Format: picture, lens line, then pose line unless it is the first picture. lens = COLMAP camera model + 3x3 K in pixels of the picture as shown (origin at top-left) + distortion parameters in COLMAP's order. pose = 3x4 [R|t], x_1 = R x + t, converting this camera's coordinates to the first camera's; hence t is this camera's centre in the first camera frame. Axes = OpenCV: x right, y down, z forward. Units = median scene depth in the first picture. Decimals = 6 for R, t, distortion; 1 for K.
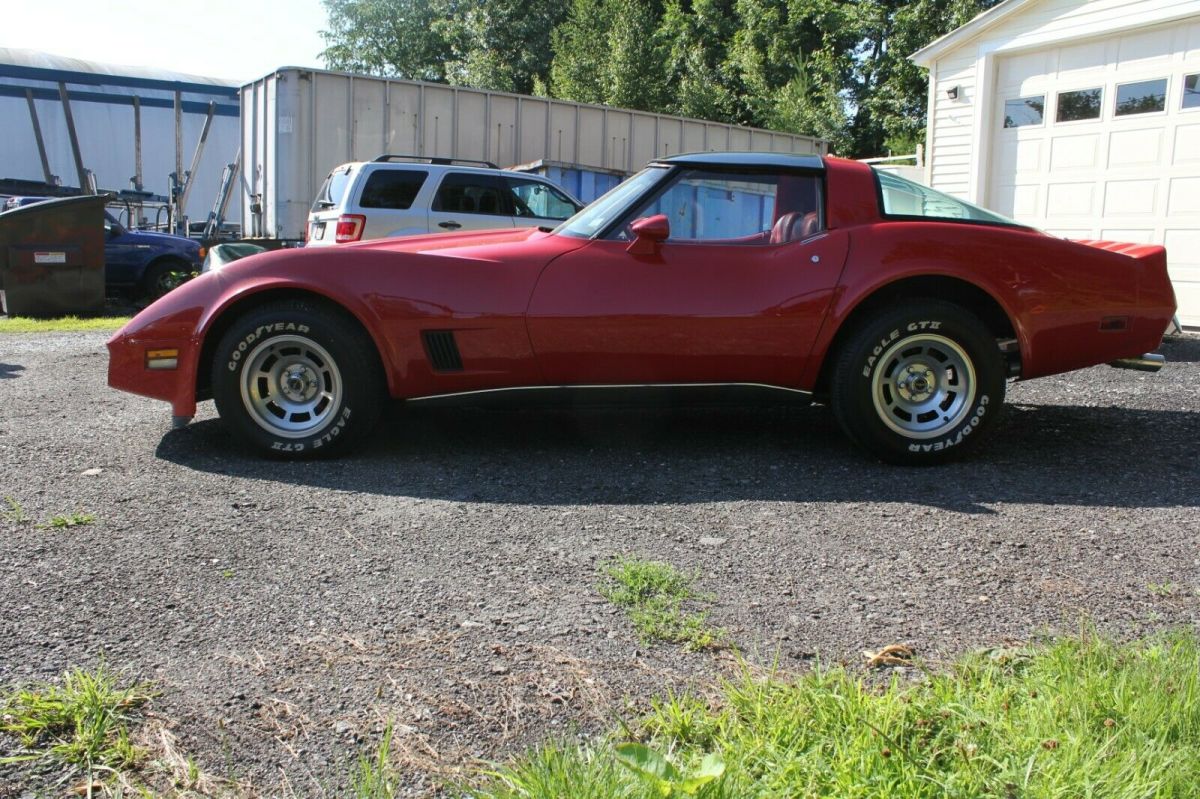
lens RADIAL K [[1038.4, 0, 619.1], [0, 1038.4, 396.2], [0, 0, 1]] dist [-0.163402, 0.187904]
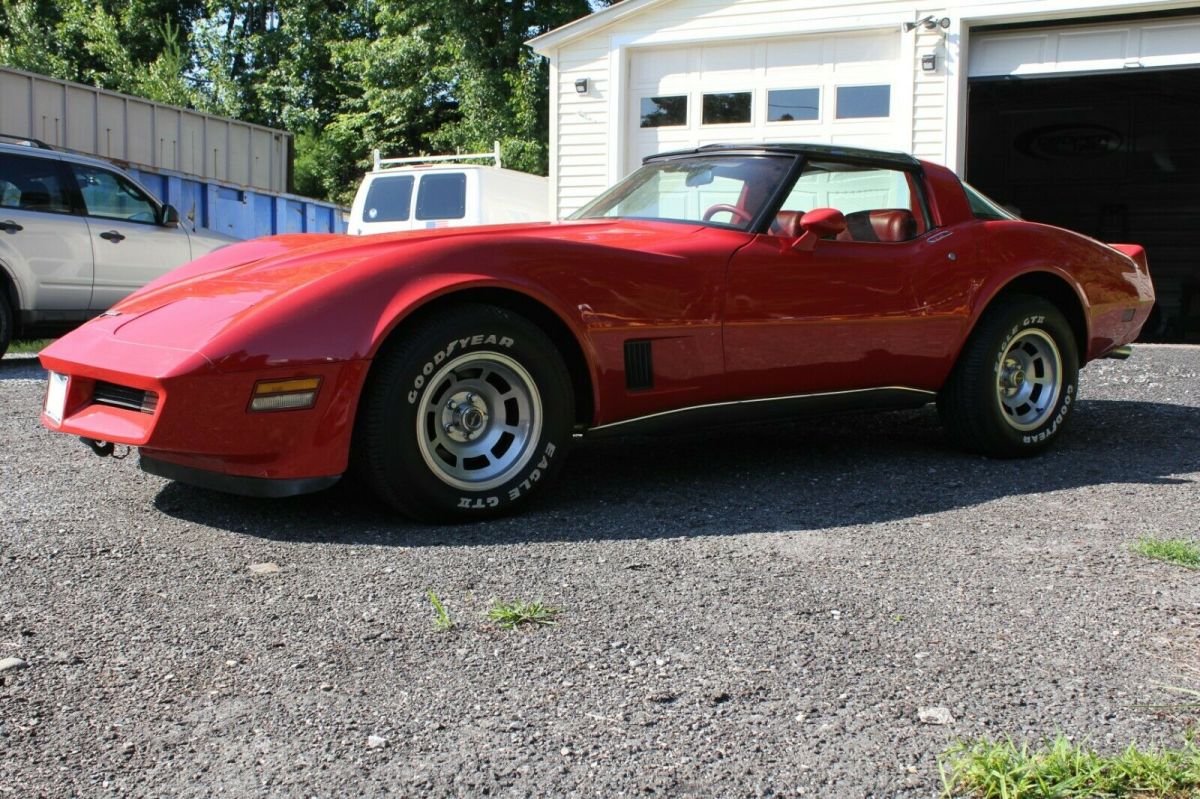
lens RADIAL K [[1278.2, 0, 632.4], [0, 1278.2, 384.8], [0, 0, 1]] dist [-0.126327, 0.125507]
pose [[0.825992, -0.050849, 0.561384, -0.294056], [0.080805, 0.996318, -0.028648, -0.000017], [-0.557861, 0.069025, 0.827059, 0.067313]]
